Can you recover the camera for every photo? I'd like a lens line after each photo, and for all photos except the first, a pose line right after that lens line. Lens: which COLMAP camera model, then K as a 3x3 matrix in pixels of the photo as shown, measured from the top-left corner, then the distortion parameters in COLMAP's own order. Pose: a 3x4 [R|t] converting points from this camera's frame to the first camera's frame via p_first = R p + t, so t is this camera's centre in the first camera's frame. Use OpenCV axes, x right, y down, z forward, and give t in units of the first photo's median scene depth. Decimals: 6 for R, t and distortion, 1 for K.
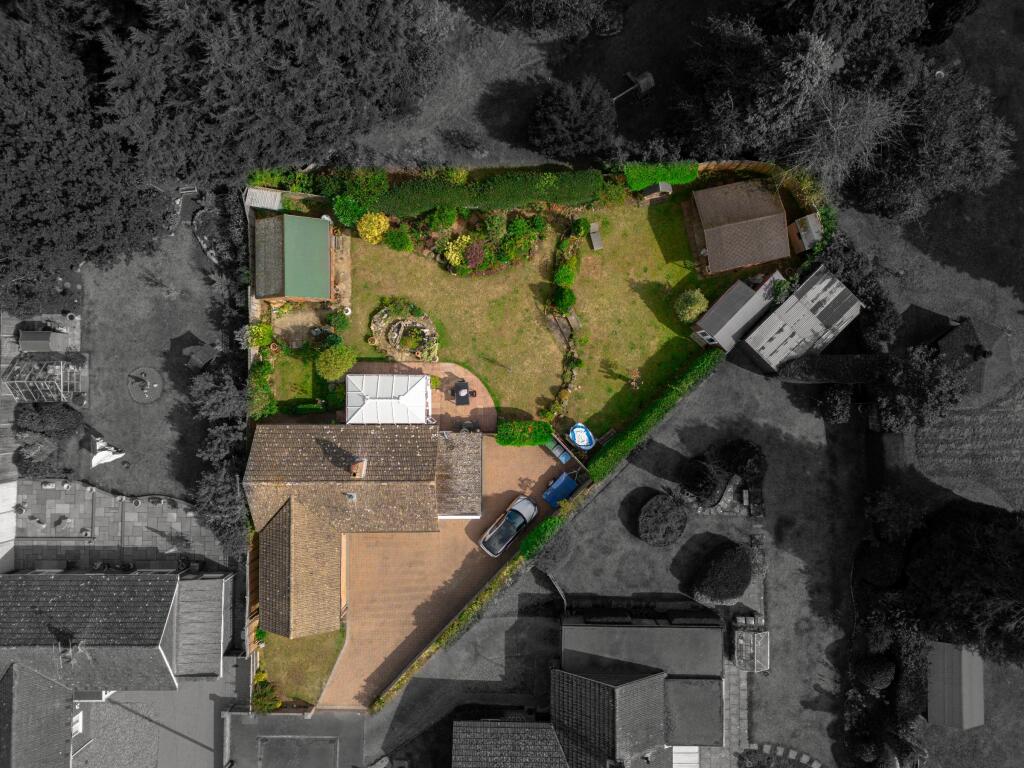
lens RADIAL K [[729.2, 0, 509.5], [0, 729.2, 385.8], [0, 0, 1]] dist [0.011937, -0.002691]
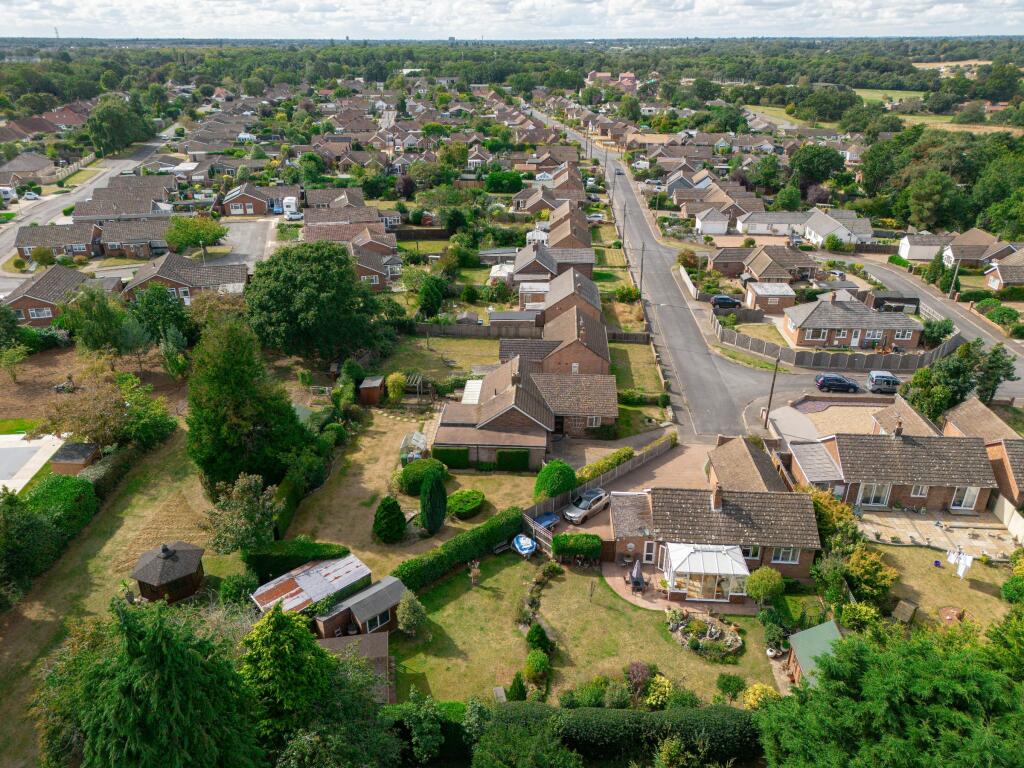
lens RADIAL K [[729.2, 0, 508.9], [0, 729.2, 383.6], [0, 0, 1]] dist [0.011937, -0.002691]
pose [[-0.997812, -0.000960, 0.066106, 0.048976], [0.060398, -0.419926, 0.905546, -0.858096], [0.026890, 0.907558, 0.419065, 0.289043]]
